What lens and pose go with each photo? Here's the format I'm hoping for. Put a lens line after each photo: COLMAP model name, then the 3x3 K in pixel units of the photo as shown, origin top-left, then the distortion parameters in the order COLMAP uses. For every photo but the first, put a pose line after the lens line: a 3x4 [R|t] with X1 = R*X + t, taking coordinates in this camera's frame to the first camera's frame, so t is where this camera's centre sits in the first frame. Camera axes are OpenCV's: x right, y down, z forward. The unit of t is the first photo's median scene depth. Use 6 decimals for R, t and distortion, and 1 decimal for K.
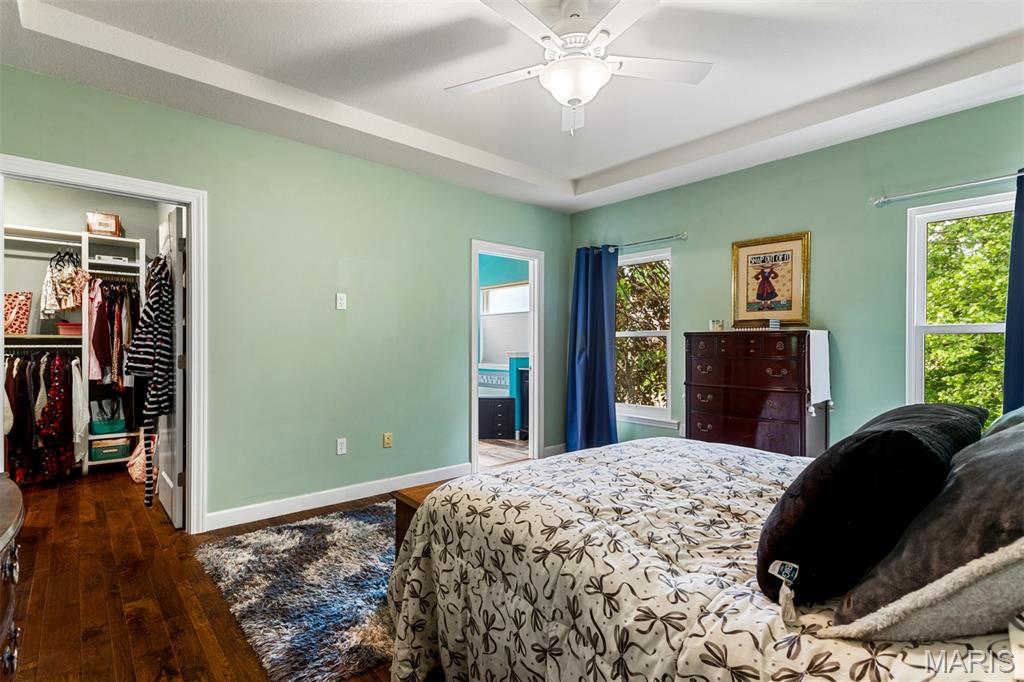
lens RADIAL K [[484.3, 0, 500.2], [0, 484.3, 342.1], [0, 0, 1]] dist [0.001604, 0.000668]
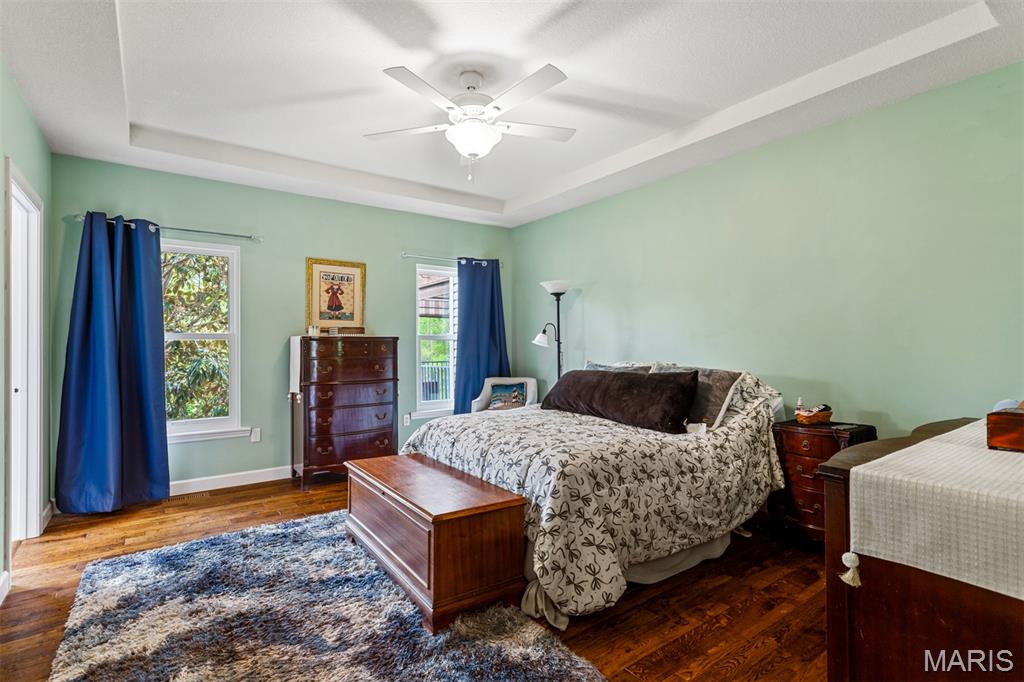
lens RADIAL K [[484.3, 0, 500.2], [0, 484.3, 342.1], [0, 0, 1]] dist [0.001604, 0.000668]
pose [[0.105612, 0.002845, 0.994403, -0.621199], [0.004330, 0.999985, -0.003321, -0.002732], [-0.994398, 0.004657, 0.105598, 0.456442]]
